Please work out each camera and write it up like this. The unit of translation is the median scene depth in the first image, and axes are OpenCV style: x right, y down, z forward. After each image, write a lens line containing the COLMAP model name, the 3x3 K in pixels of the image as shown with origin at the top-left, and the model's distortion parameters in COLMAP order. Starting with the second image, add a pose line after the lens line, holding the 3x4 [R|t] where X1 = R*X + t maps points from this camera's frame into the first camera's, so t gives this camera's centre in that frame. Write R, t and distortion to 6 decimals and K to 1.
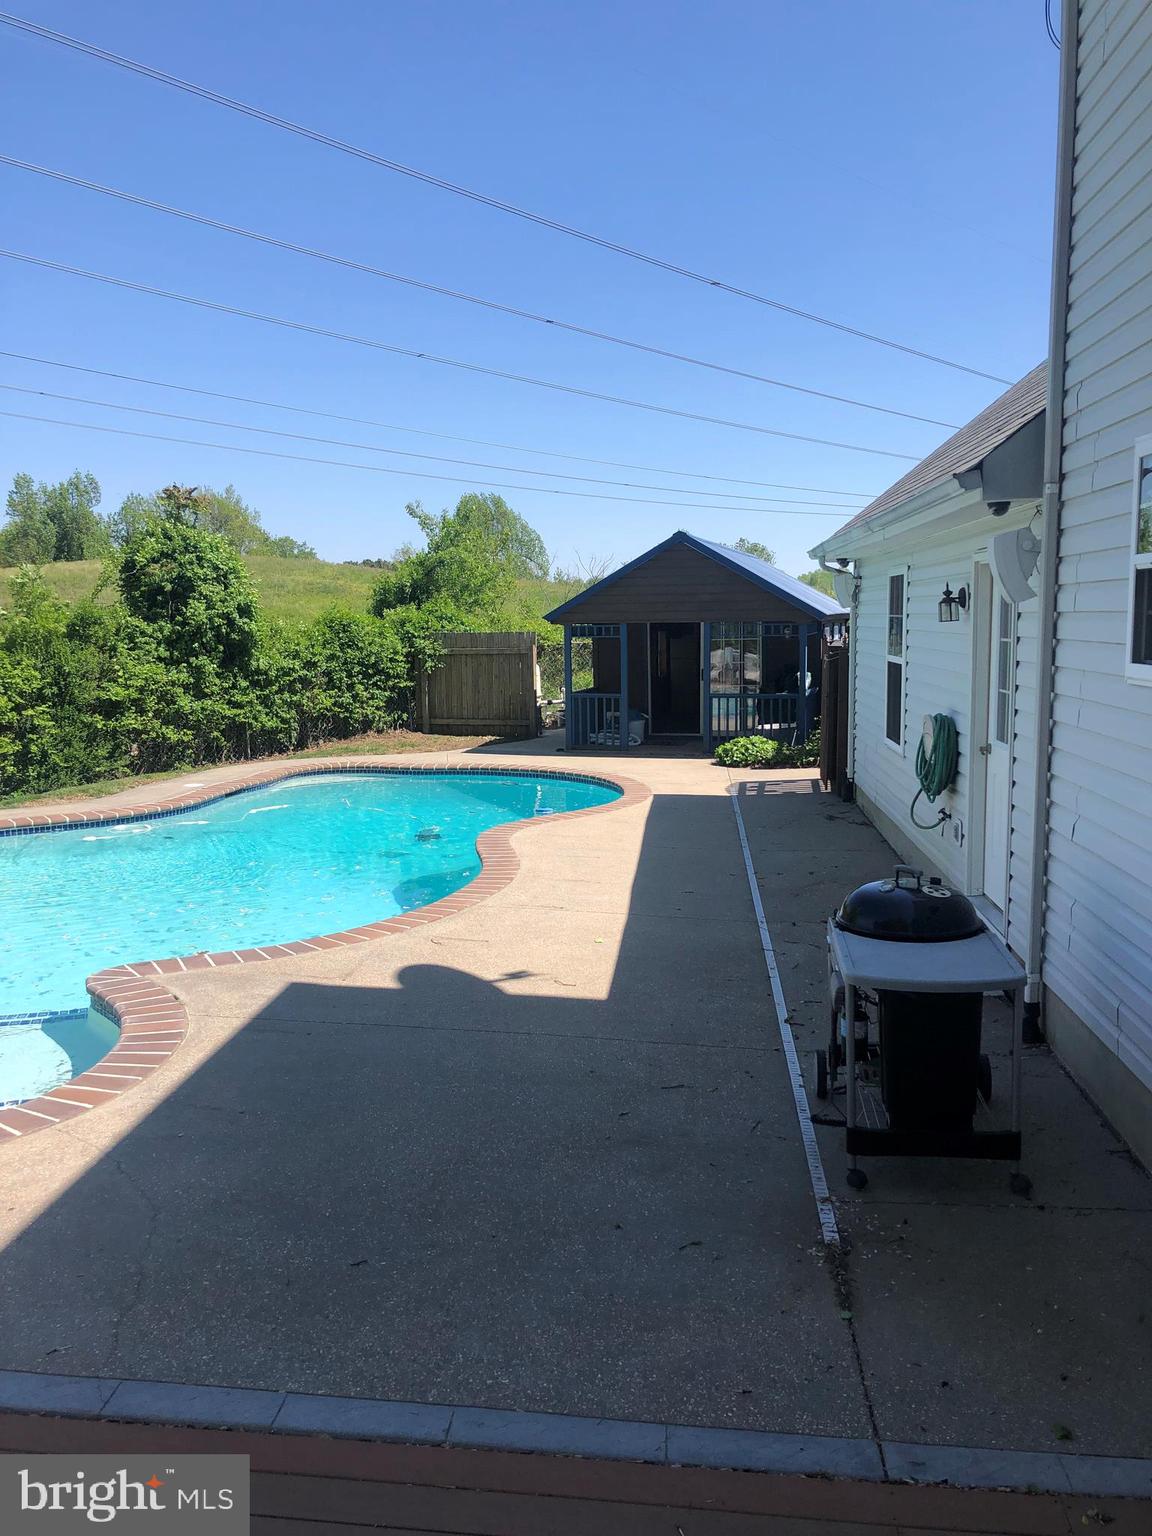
lens RADIAL K [[1242.8, 0, 573.7], [0, 1242.8, 765.7], [0, 0, 1]] dist [0.005135, -0.002250]
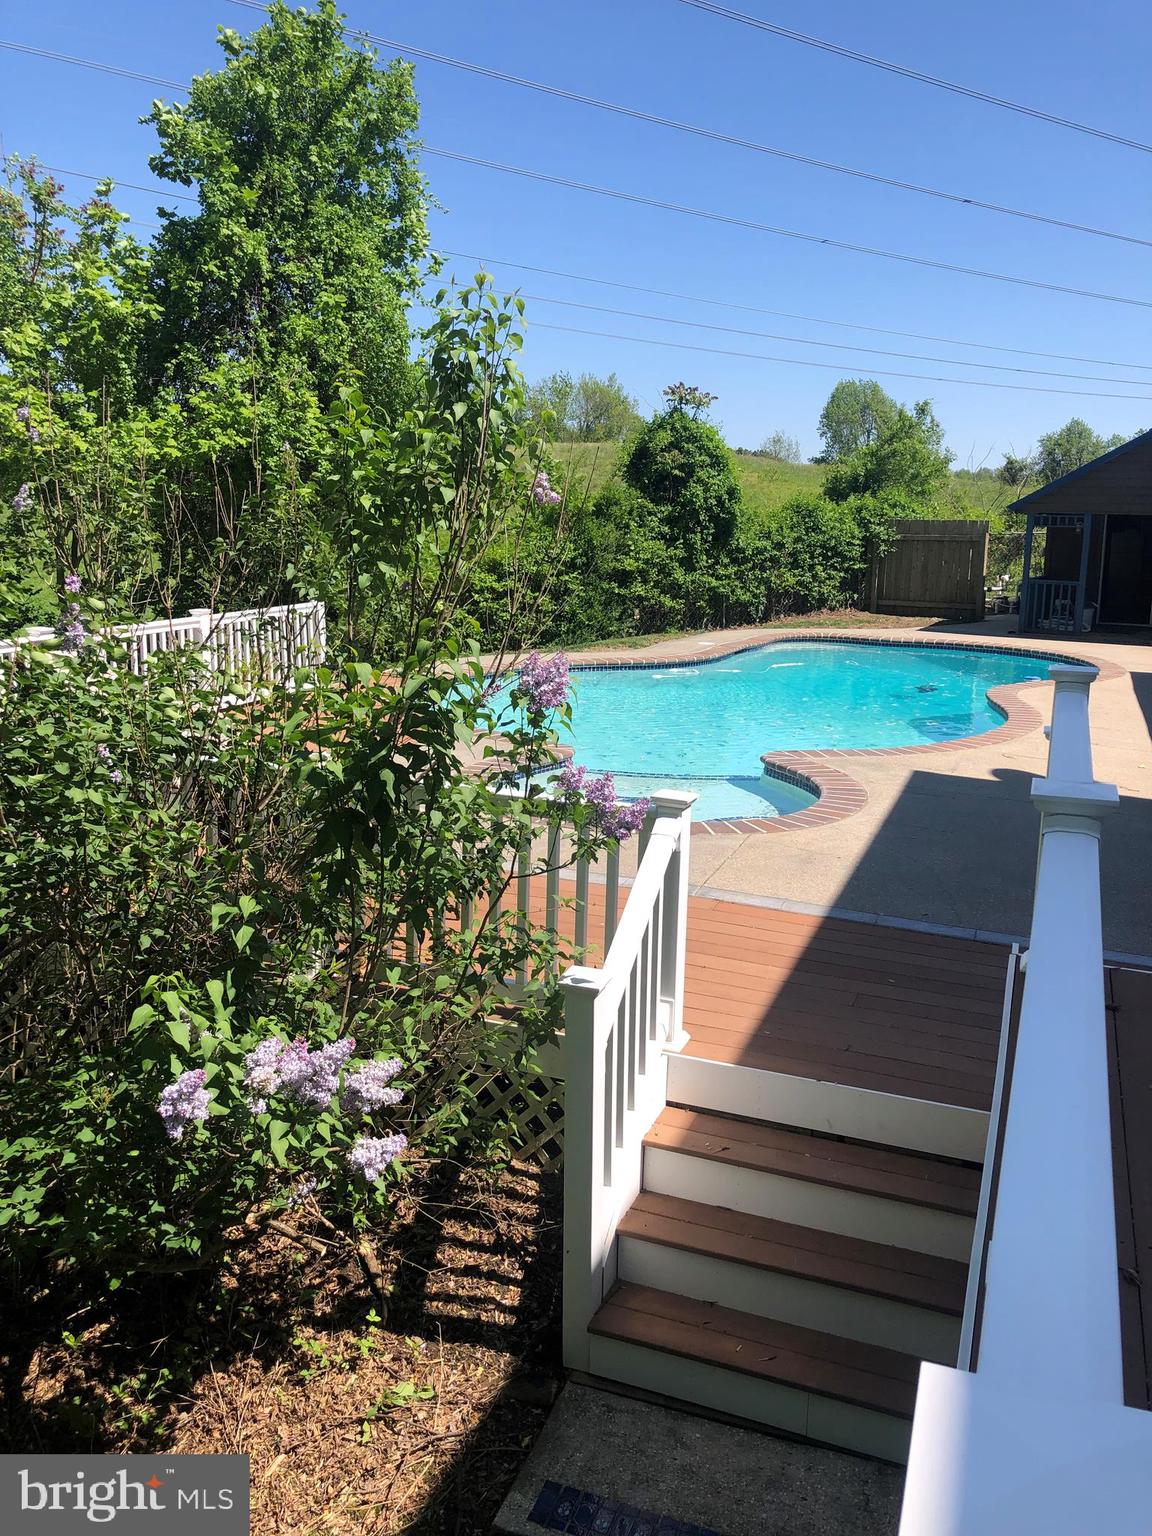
lens RADIAL K [[1242.8, 0, 573.7], [0, 1242.8, 765.7], [0, 0, 1]] dist [0.005135, -0.002250]
pose [[0.960828, 0.074694, -0.266891, -0.077401], [-0.051669, 0.994391, 0.092286, 0.021997], [0.272287, -0.074881, 0.959298, -0.137996]]
